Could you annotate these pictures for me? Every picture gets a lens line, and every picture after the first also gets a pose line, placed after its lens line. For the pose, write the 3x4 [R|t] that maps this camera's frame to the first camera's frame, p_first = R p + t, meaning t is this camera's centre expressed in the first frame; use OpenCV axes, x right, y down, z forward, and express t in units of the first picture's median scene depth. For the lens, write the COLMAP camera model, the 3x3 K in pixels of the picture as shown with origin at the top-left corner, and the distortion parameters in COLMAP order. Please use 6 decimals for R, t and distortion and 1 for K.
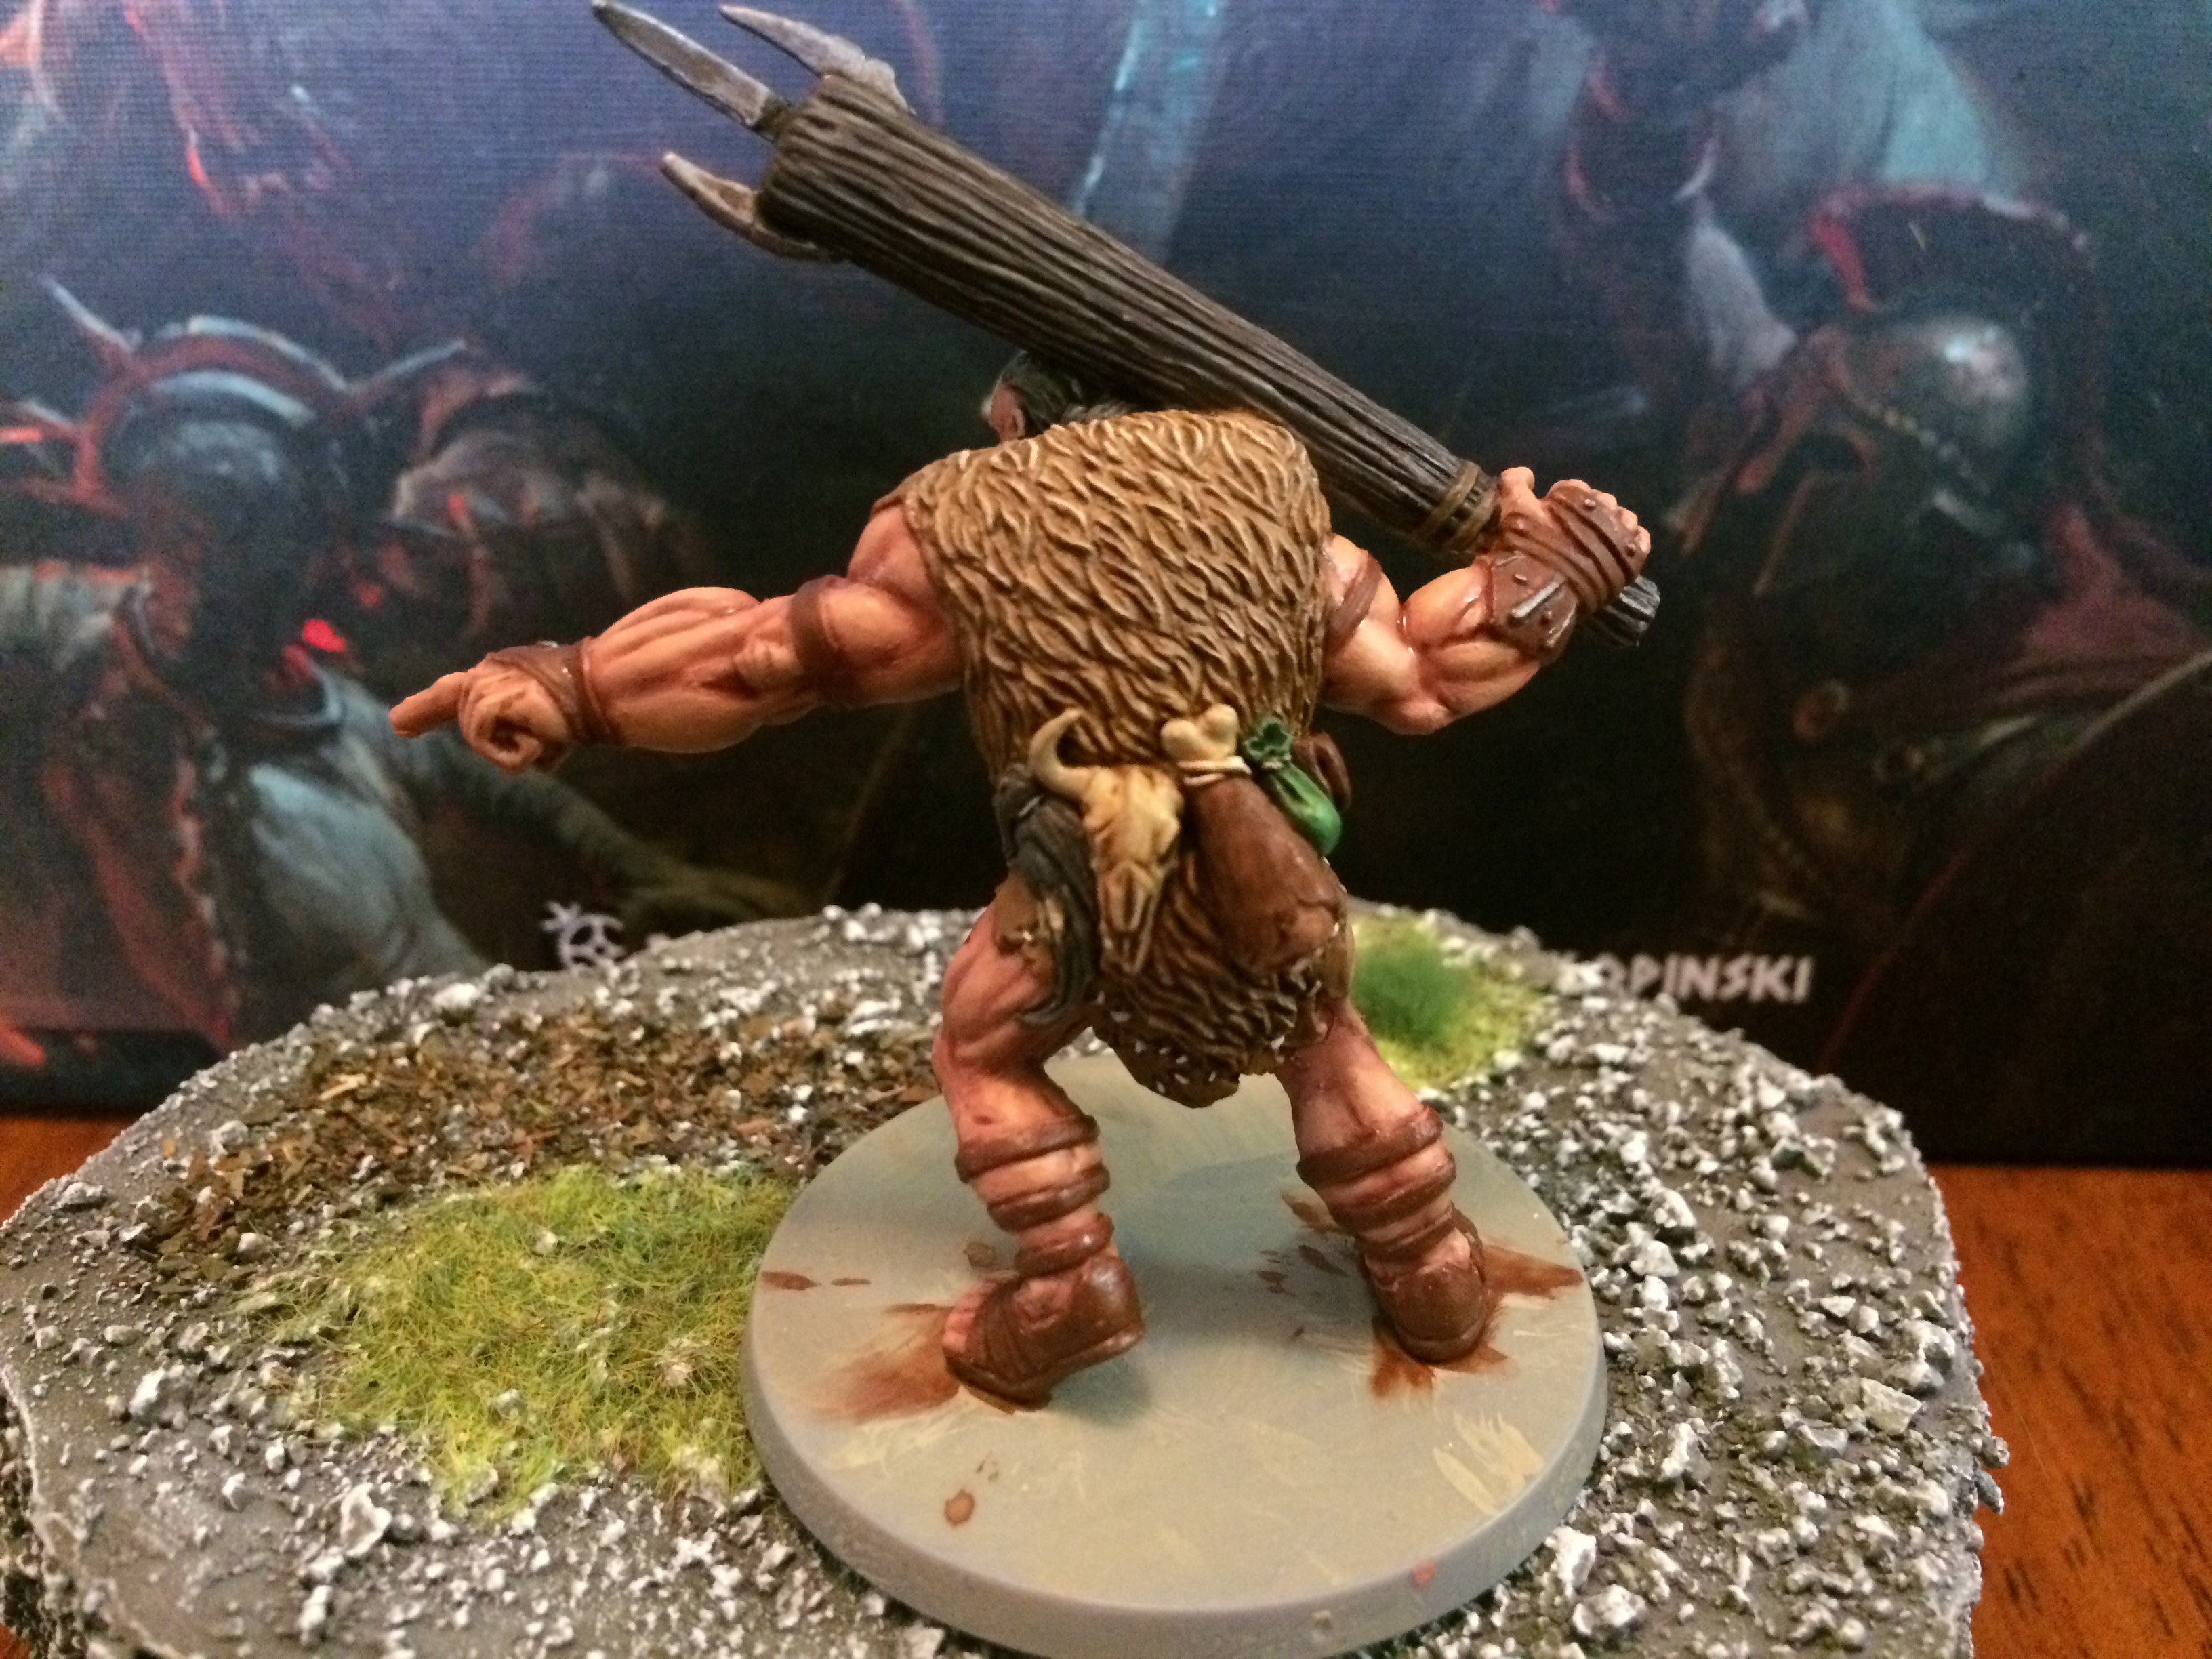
lens RADIAL K [[1904.9, 0, 1105.6], [0, 1904.9, 809.2], [0, 0, 1]] dist [0.122304, -0.258888]
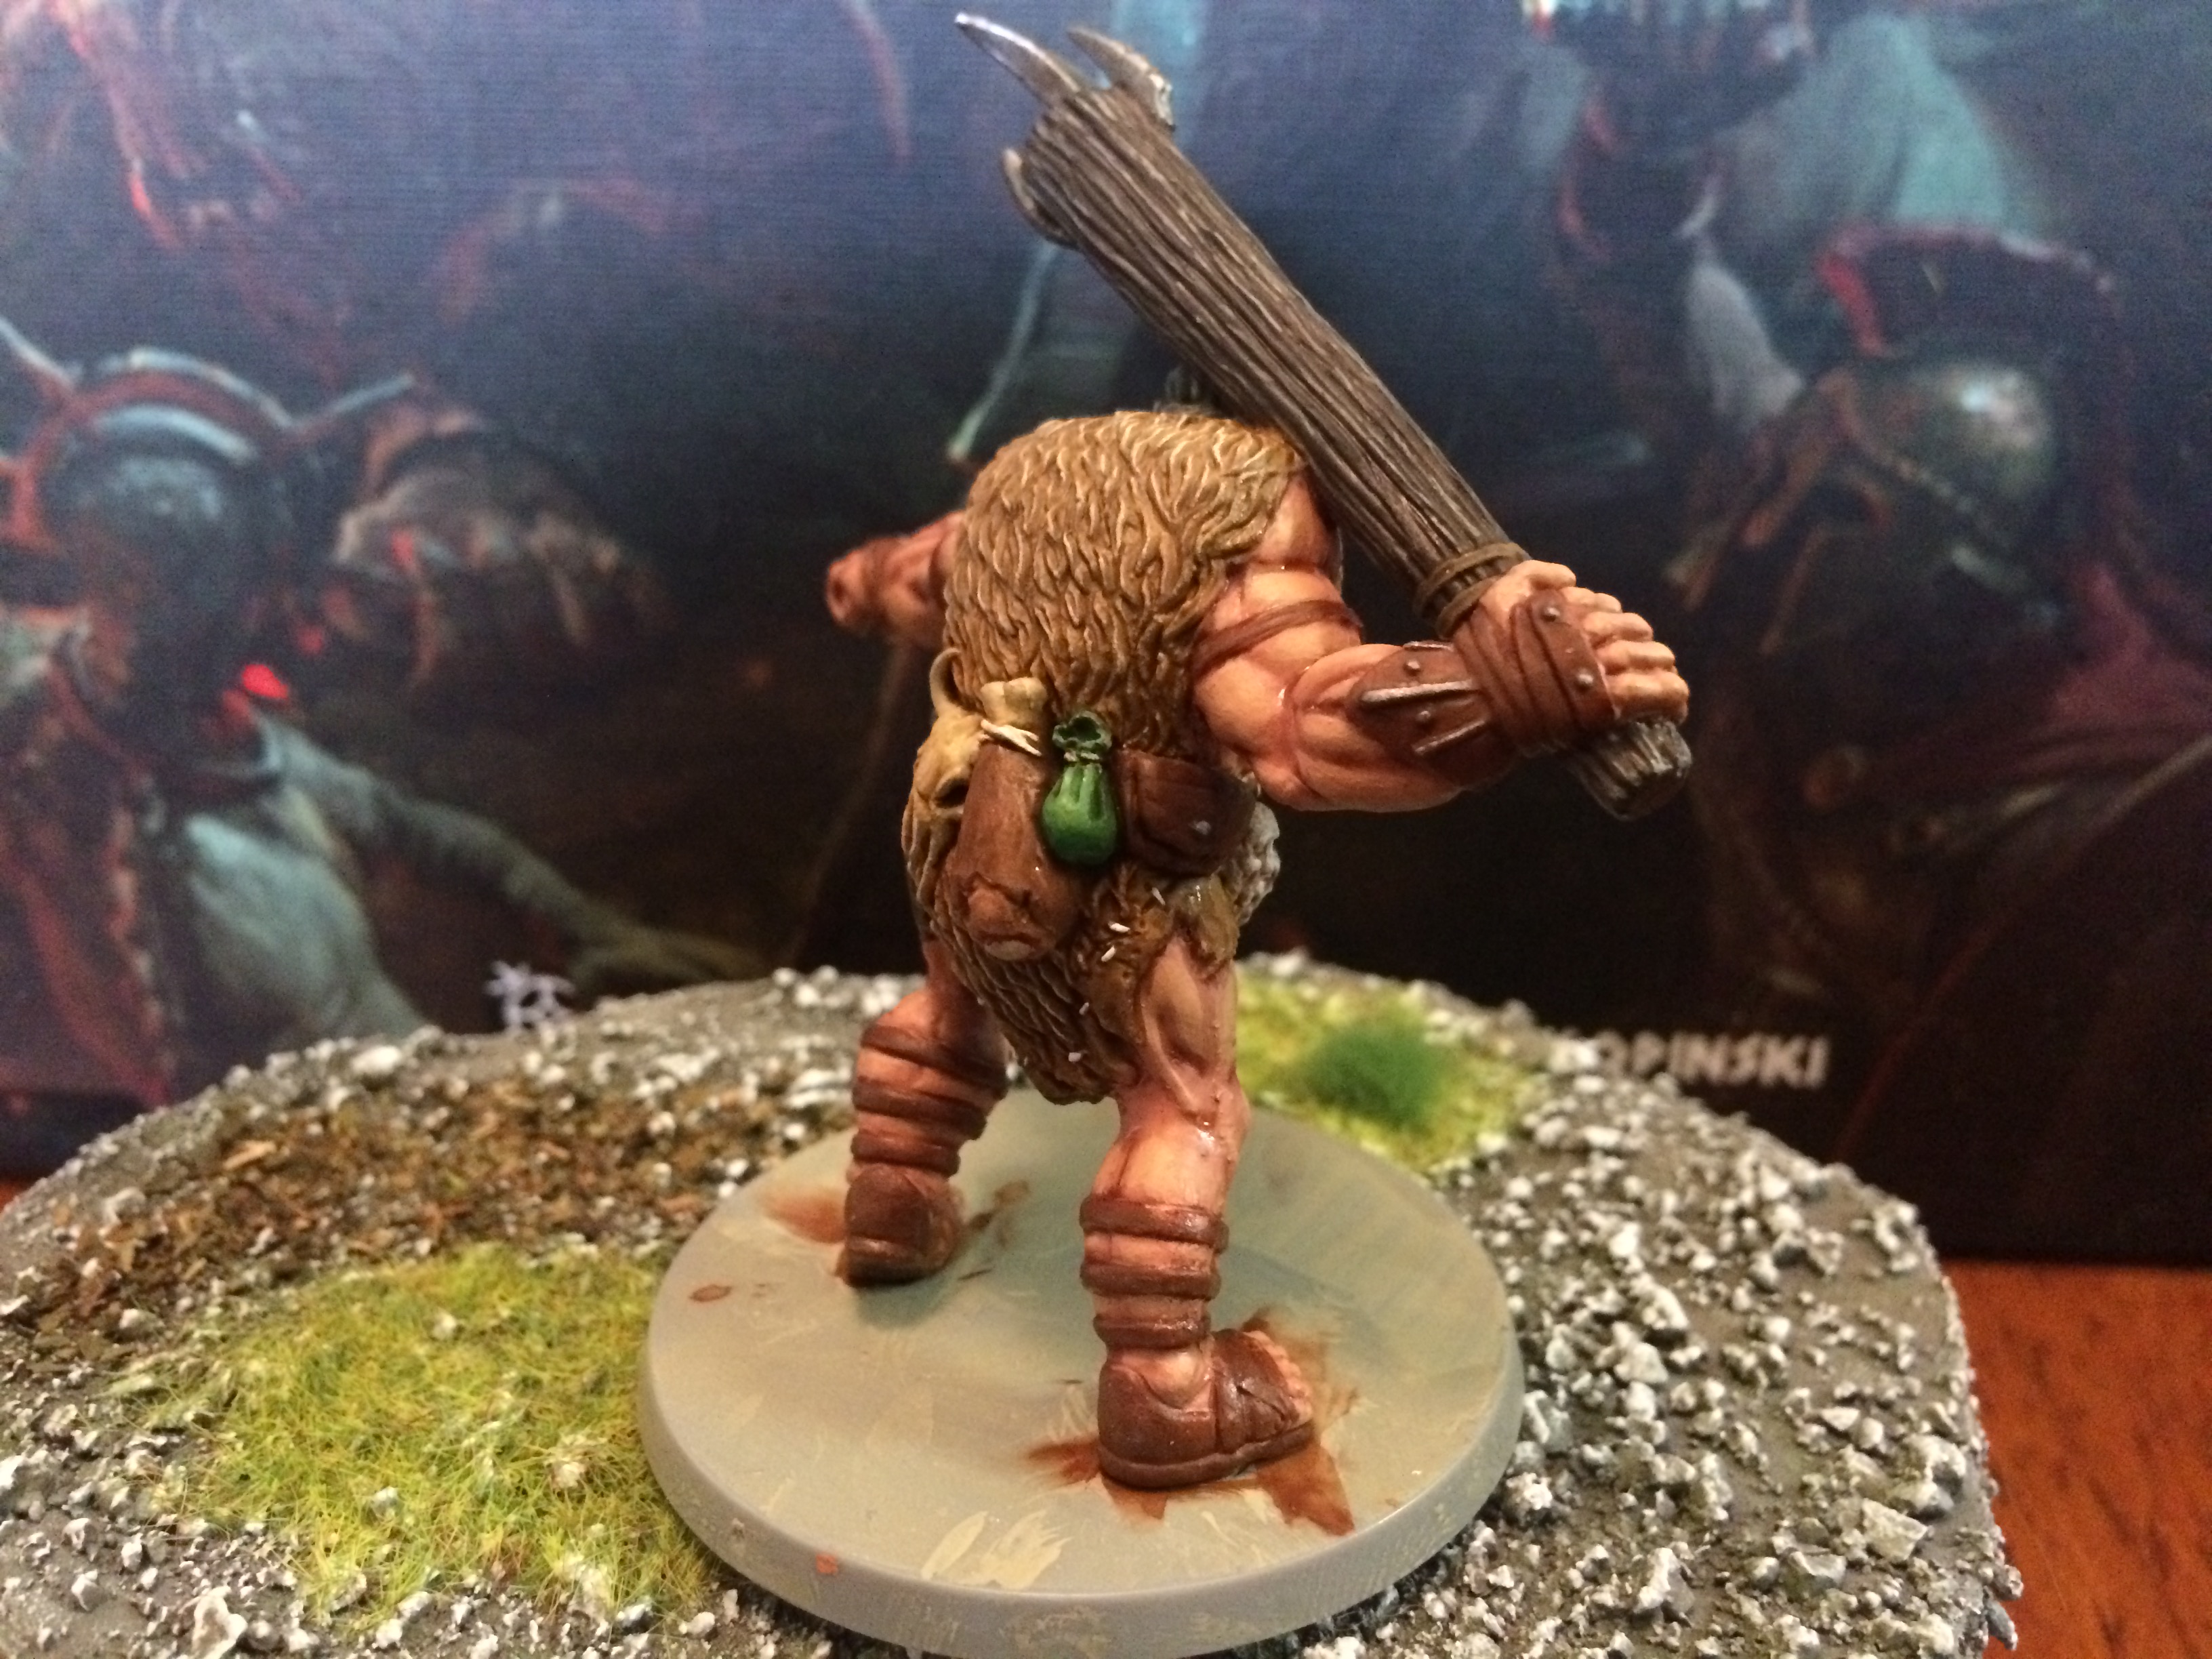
lens RADIAL K [[1922.9, 0, 1107.1], [0, 1922.9, 810.6], [0, 0, 1]] dist [0.119743, -0.257109]
pose [[0.999803, 0.011468, -0.016186, 0.032886], [-0.012073, 0.999213, -0.037787, 0.006254], [0.015740, 0.037975, 0.999155, 0.045351]]
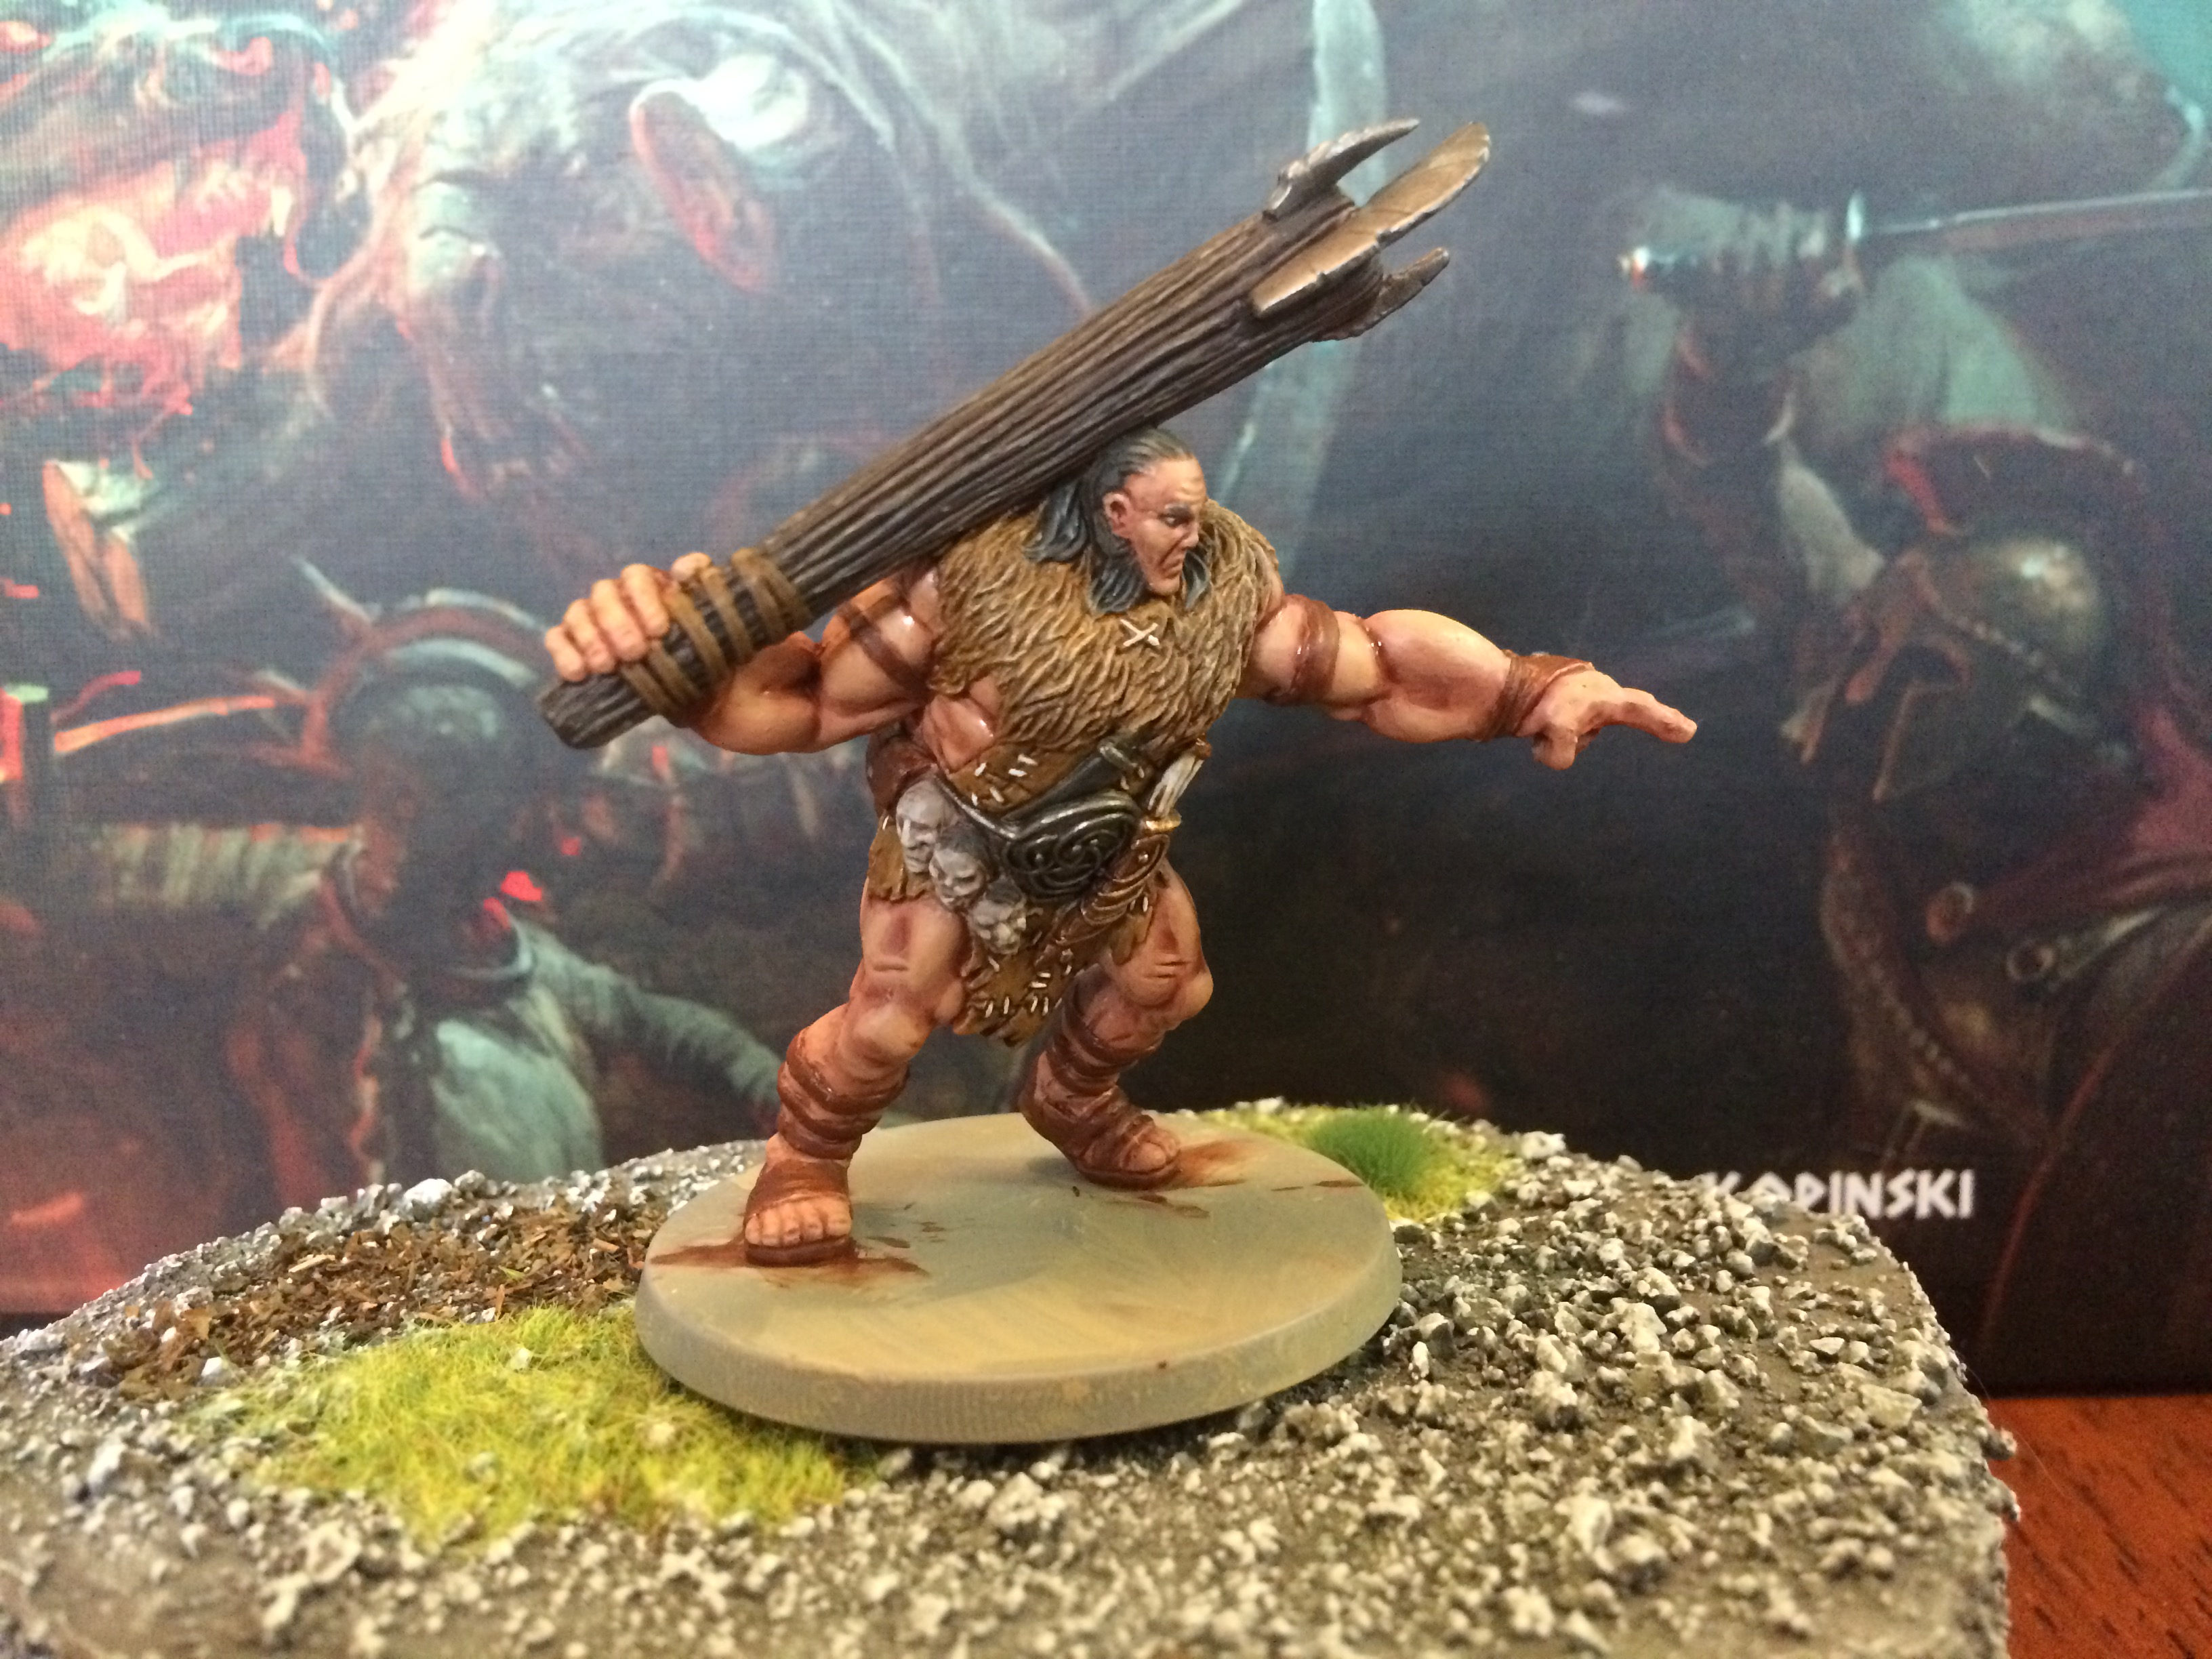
lens RADIAL K [[1931.4, 0, 1106.0], [0, 1931.4, 829.5], [0, 0, 1]] dist [0.128173, -0.268192]
pose [[0.999572, -0.027980, 0.008556, -0.103293], [0.029255, 0.960305, -0.277414, 0.203488], [-0.000454, 0.277545, 0.960712, -0.037514]]
